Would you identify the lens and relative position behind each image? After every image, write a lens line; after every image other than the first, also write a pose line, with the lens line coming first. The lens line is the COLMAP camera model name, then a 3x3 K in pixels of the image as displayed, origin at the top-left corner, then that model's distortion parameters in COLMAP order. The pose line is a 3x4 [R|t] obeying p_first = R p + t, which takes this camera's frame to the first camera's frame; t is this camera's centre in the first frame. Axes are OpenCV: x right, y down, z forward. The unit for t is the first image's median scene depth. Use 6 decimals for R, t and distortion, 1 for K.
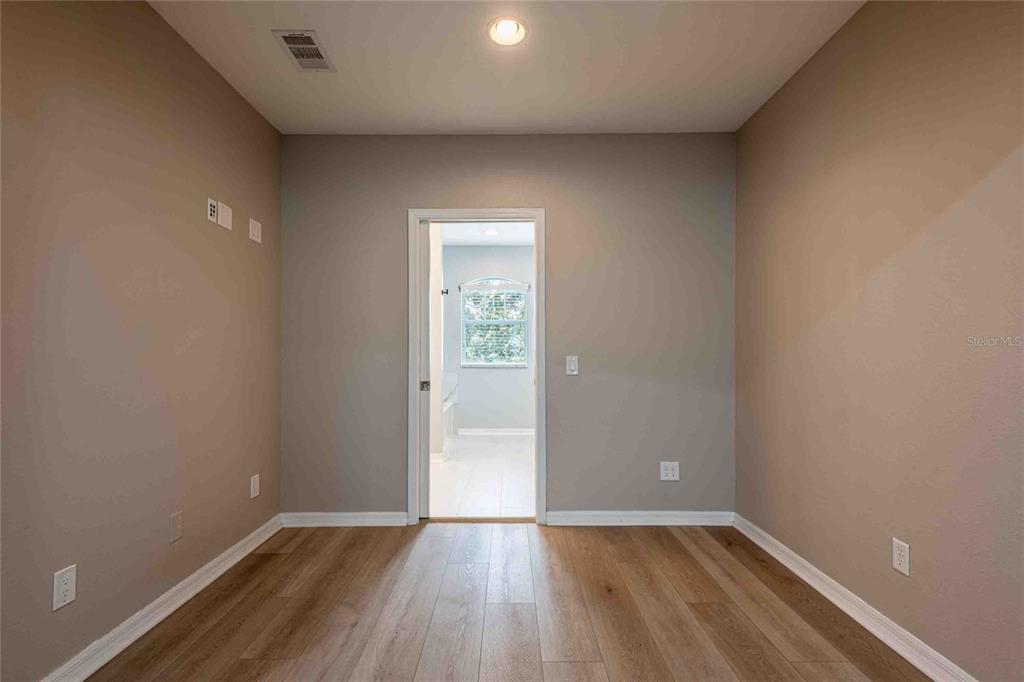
lens RADIAL K [[469.6, 0, 513.4], [0, 469.6, 346.4], [0, 0, 1]] dist [0.017195, -0.005607]
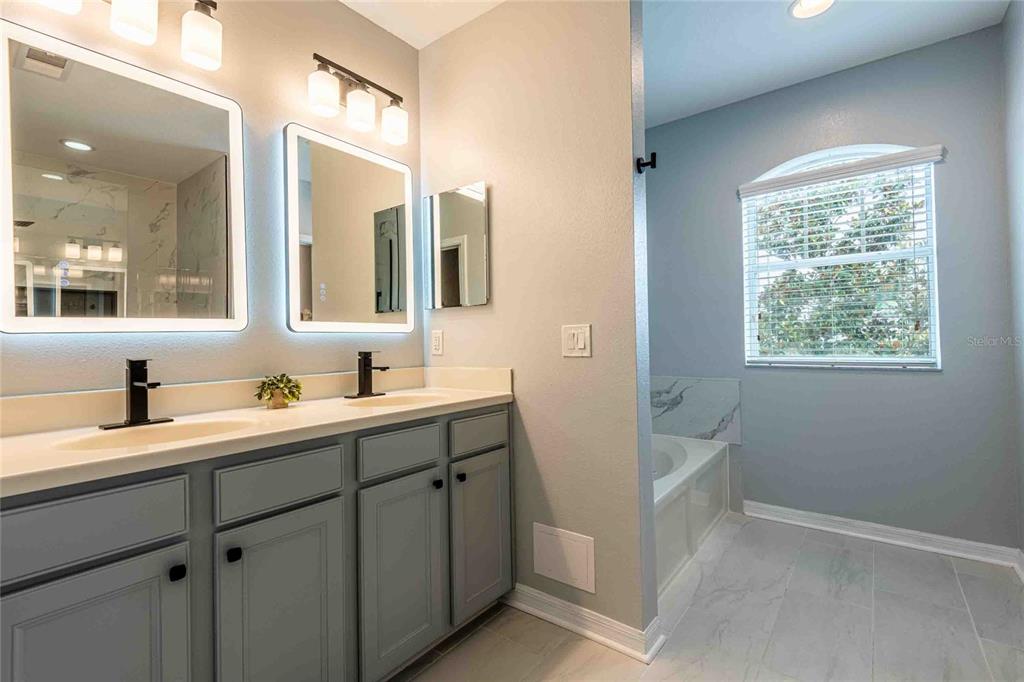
lens RADIAL K [[469.6, 0, 511.7], [0, 469.6, 337.0], [0, 0, 1]] dist [0.017195, -0.005607]
pose [[0.790912, -0.016878, -0.611697, -0.009208], [0.026605, 0.999623, 0.006818, 0.005399], [0.611352, -0.021667, 0.791062, 0.439382]]
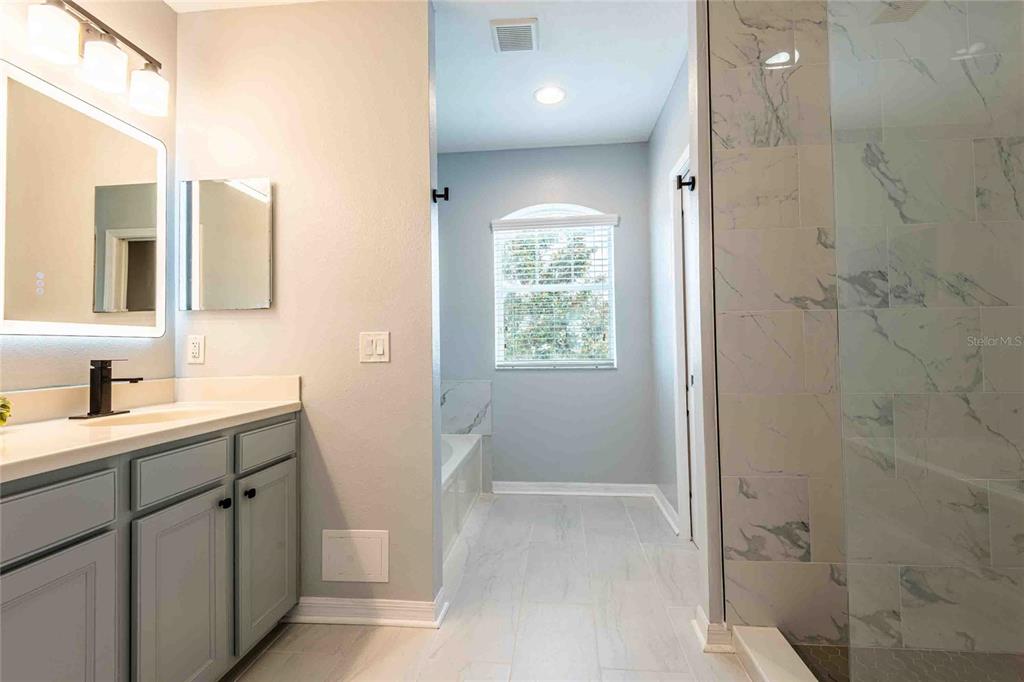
lens RADIAL K [[469.6, 0, 513.1], [0, 469.6, 336.8], [0, 0, 1]] dist [0.017195, -0.005607]
pose [[0.994367, -0.015137, -0.104905, -0.028461], [0.015096, 0.999885, -0.001186, 0.005699], [0.104911, -0.000405, 0.994482, 0.400769]]
